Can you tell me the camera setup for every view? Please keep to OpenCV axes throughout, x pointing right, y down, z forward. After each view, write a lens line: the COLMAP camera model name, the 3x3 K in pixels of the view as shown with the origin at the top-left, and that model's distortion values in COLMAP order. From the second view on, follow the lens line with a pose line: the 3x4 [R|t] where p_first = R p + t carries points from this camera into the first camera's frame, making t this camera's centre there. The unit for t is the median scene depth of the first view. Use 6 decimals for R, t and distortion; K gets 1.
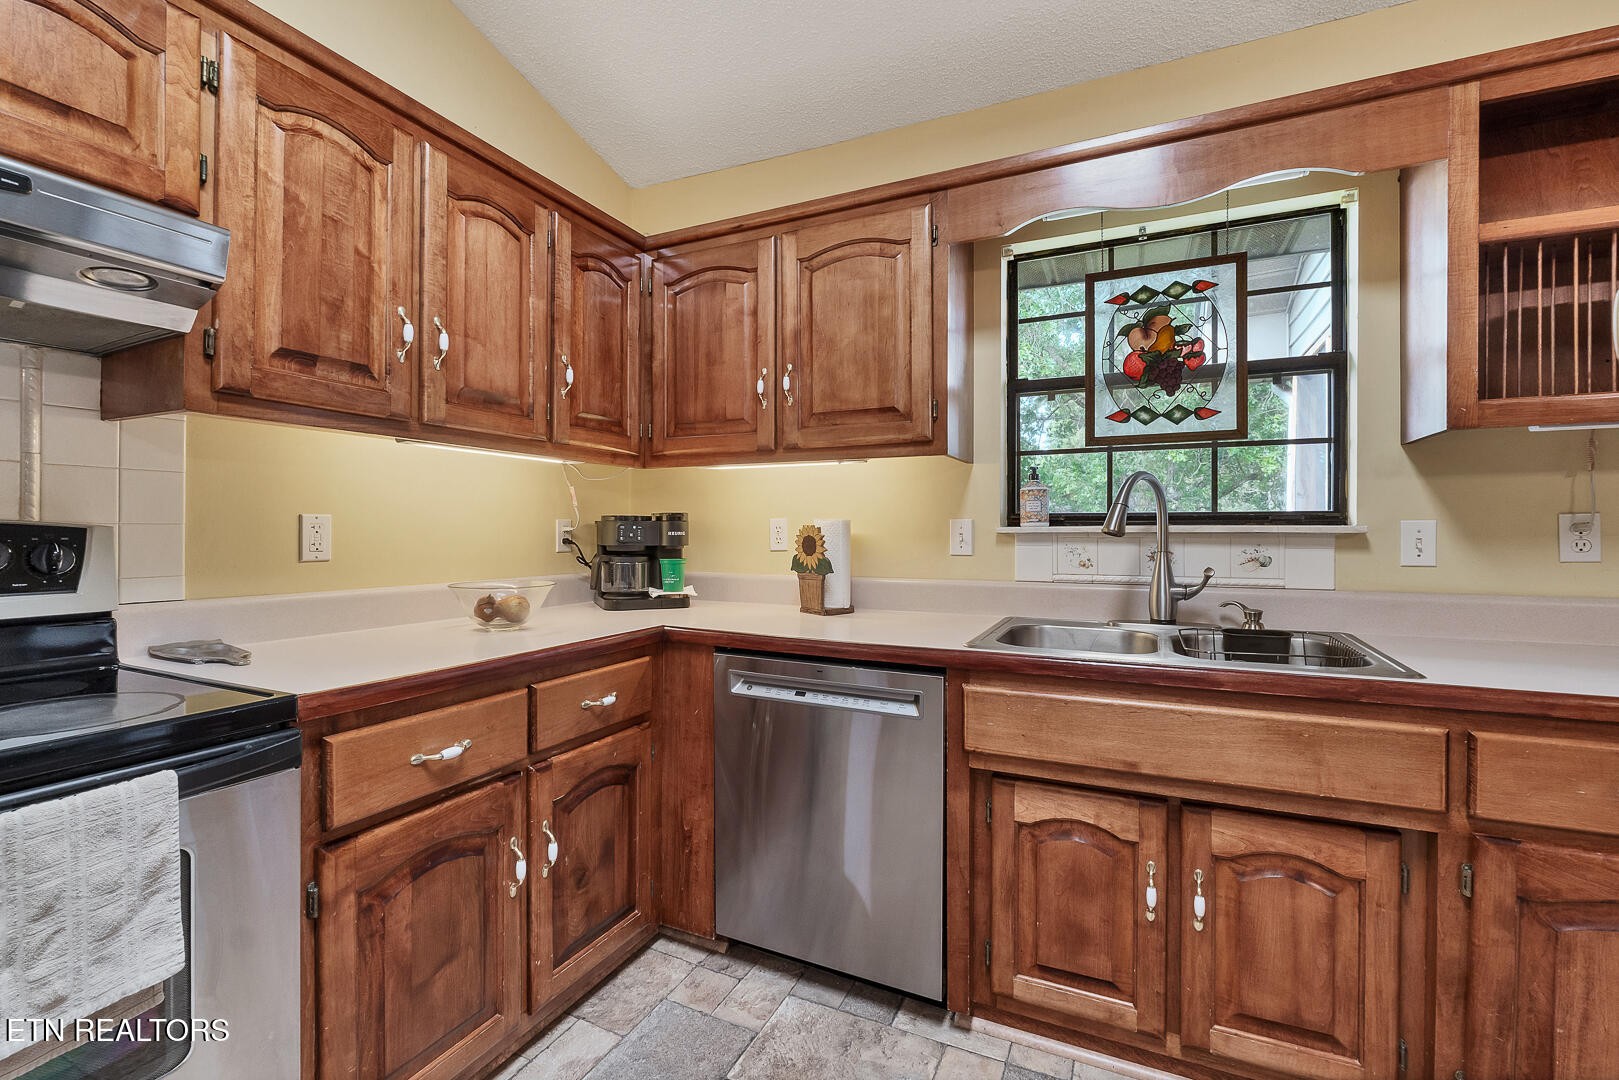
lens RADIAL K [[694.3, 0, 833.5], [0, 694.3, 533.5], [0, 0, 1]] dist [0.000108, -0.004188]
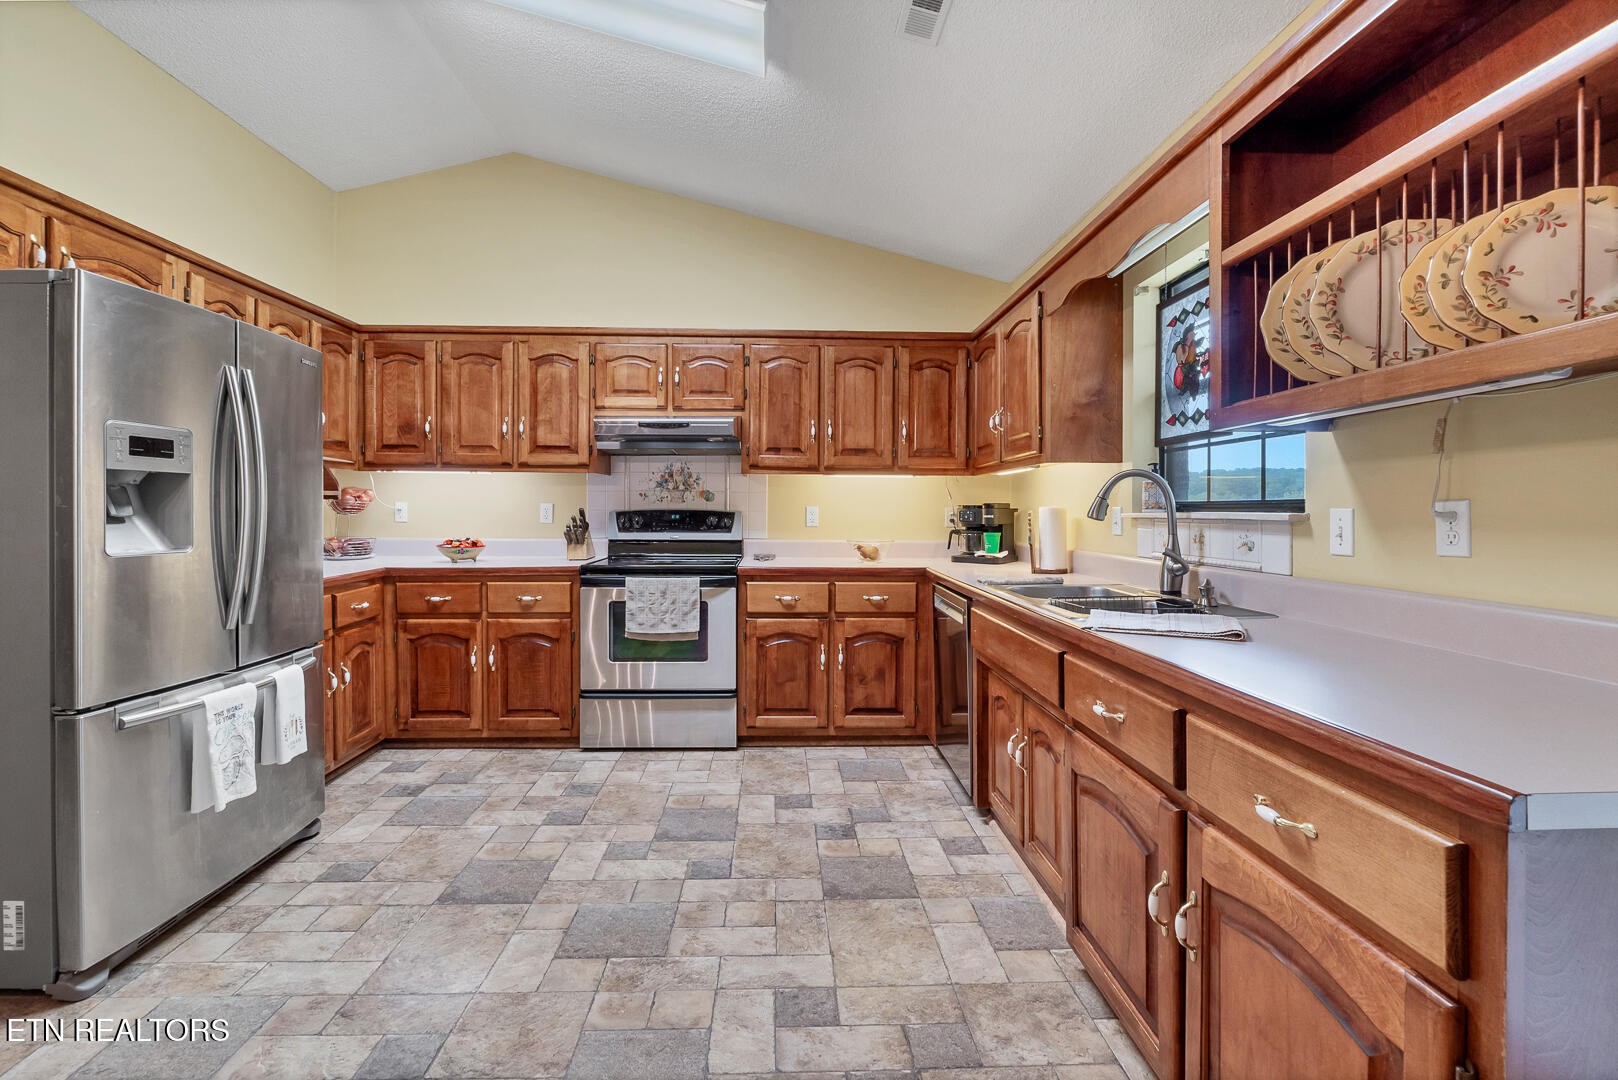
lens RADIAL K [[669.7, 0, 790.4], [0, 669.7, 514.4], [0, 0, 1]] dist [-0.002966, 0.000002]
pose [[0.454252, 0.006591, -0.890849, 1.439886], [-0.007705, 0.999964, 0.003469, -0.009381], [0.890840, 0.005289, 0.454287, -0.123735]]
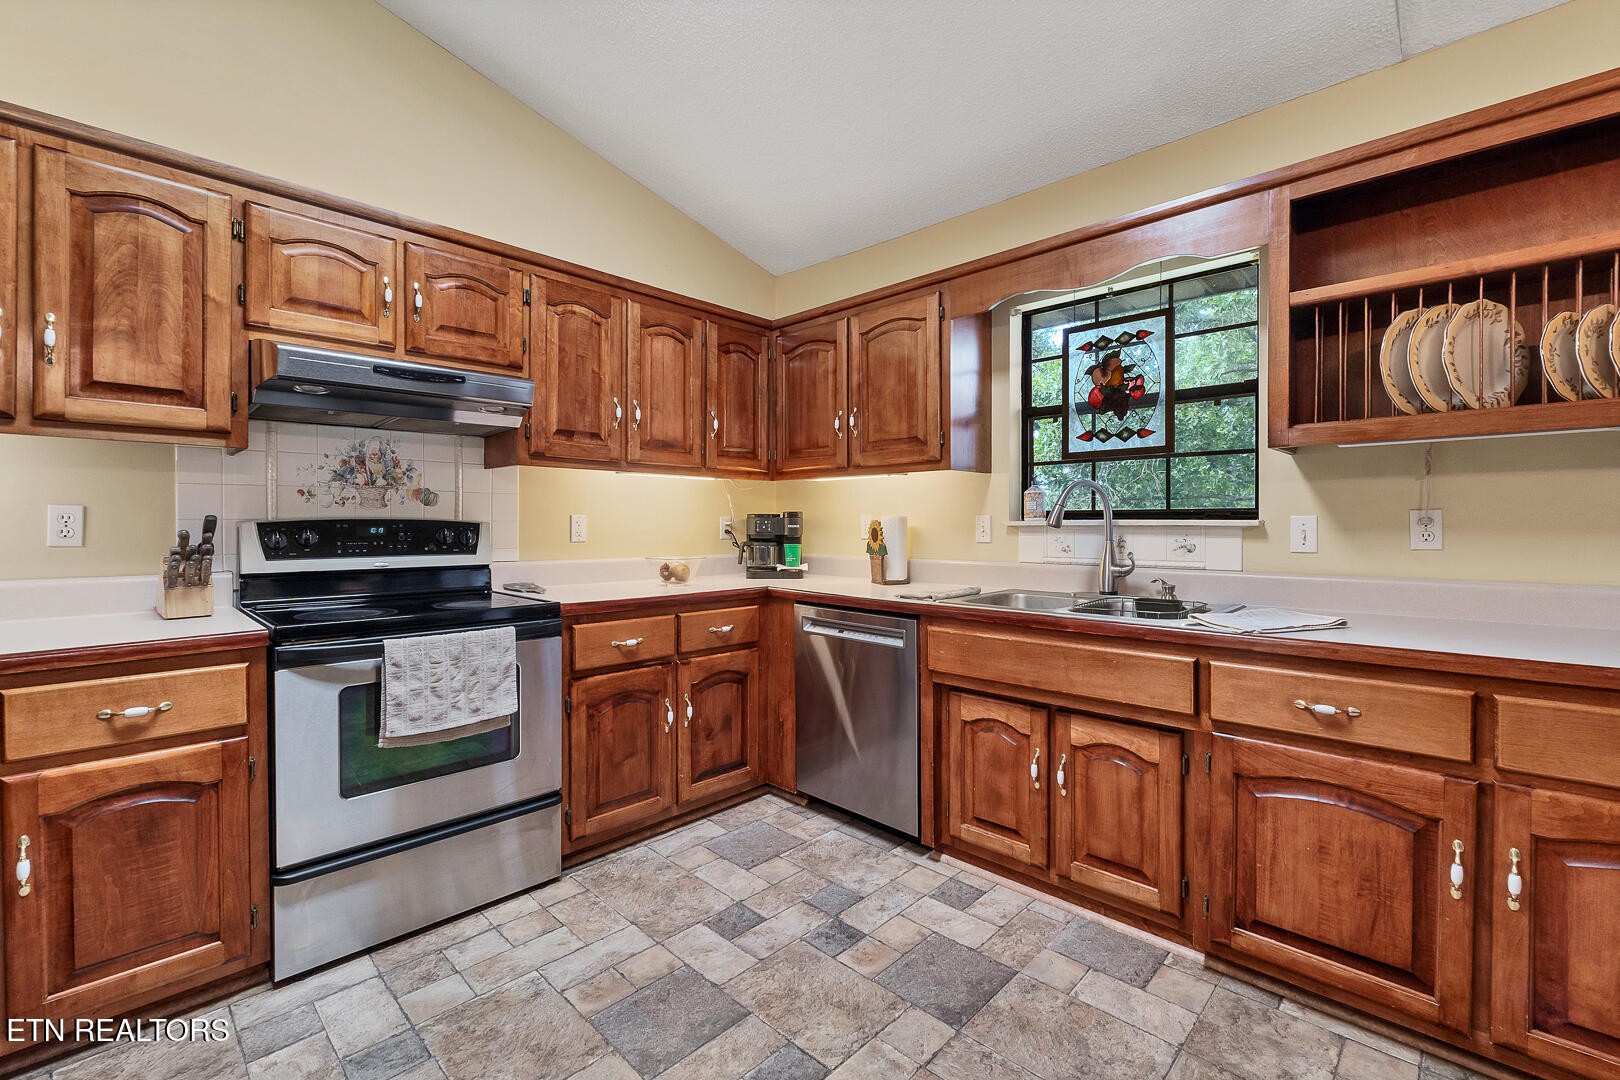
lens RADIAL K [[694.7, 0, 813.3], [0, 694.7, 527.7], [0, 0, 1]] dist [0.000108, -0.004188]
pose [[0.939844, 0.002096, -0.341598, 0.466081], [-0.001017, 0.999994, 0.003339, -0.001355], [0.341602, -0.002791, 0.939840, -0.503363]]
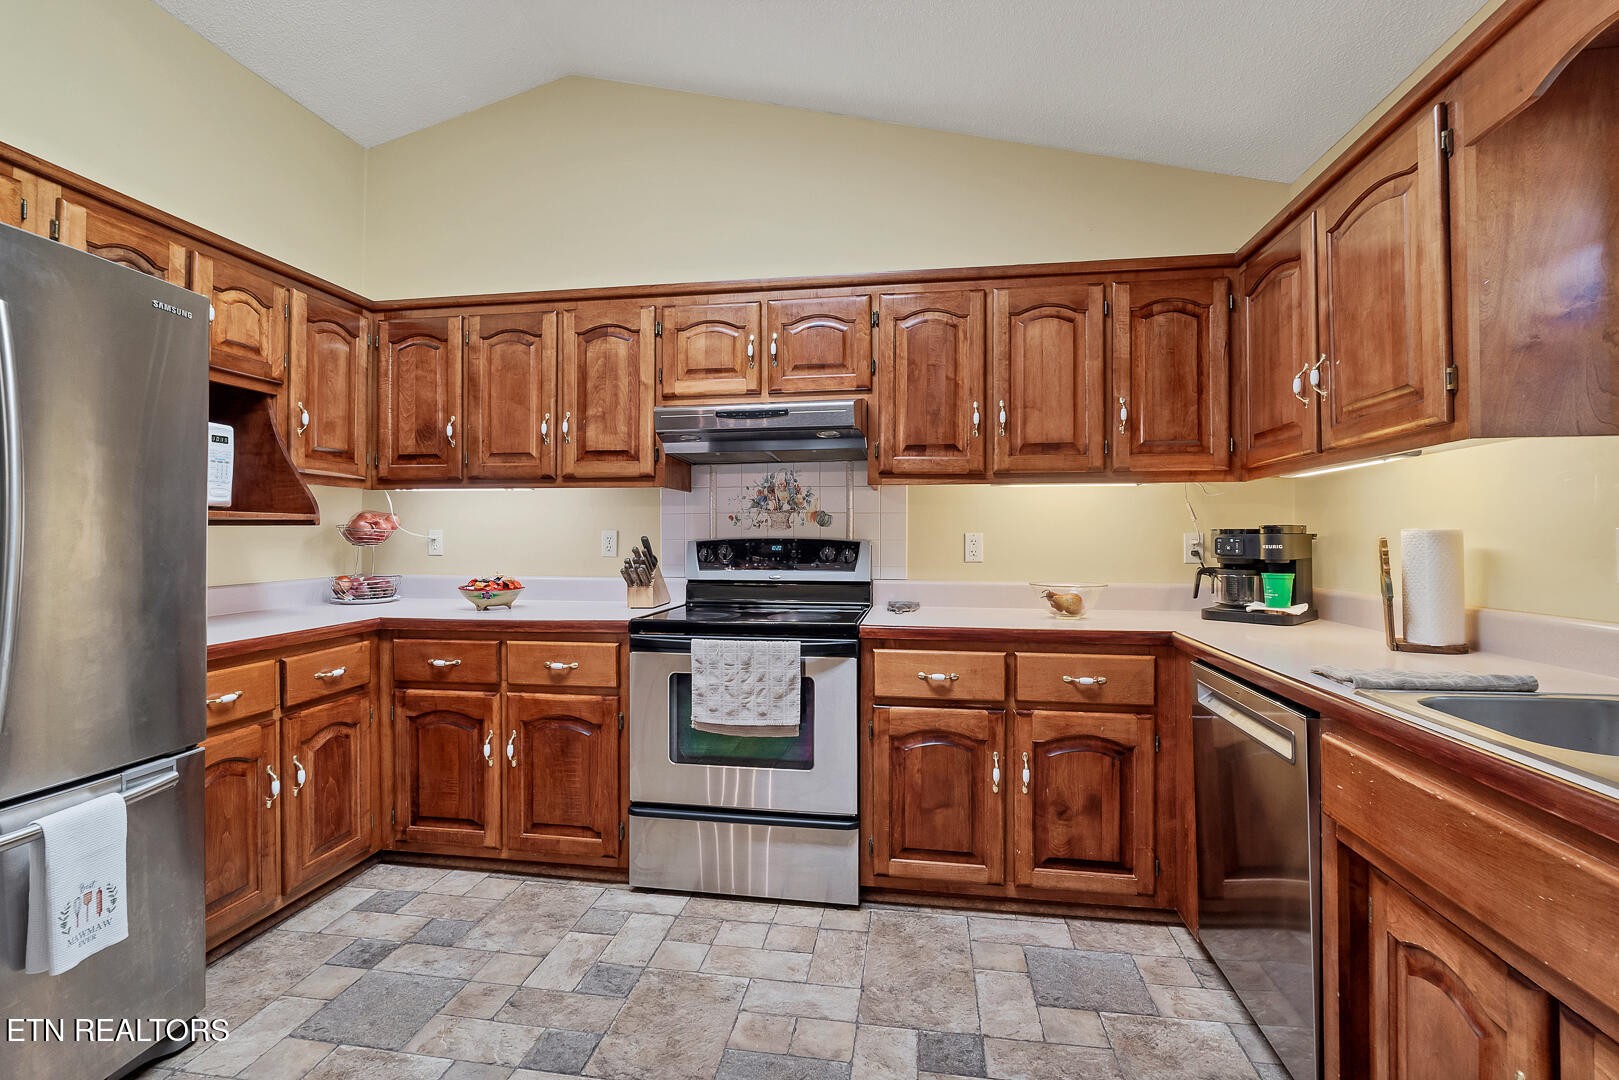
lens RADIAL K [[694.3, 0, 800.5], [0, 694.3, 534.8], [0, 0, 1]] dist [0.000108, -0.004188]
pose [[0.270210, -0.008736, -0.962762, 0.812969], [-0.004572, 0.999936, -0.010356, -0.005443], [0.962791, 0.007200, 0.270153, 0.191235]]
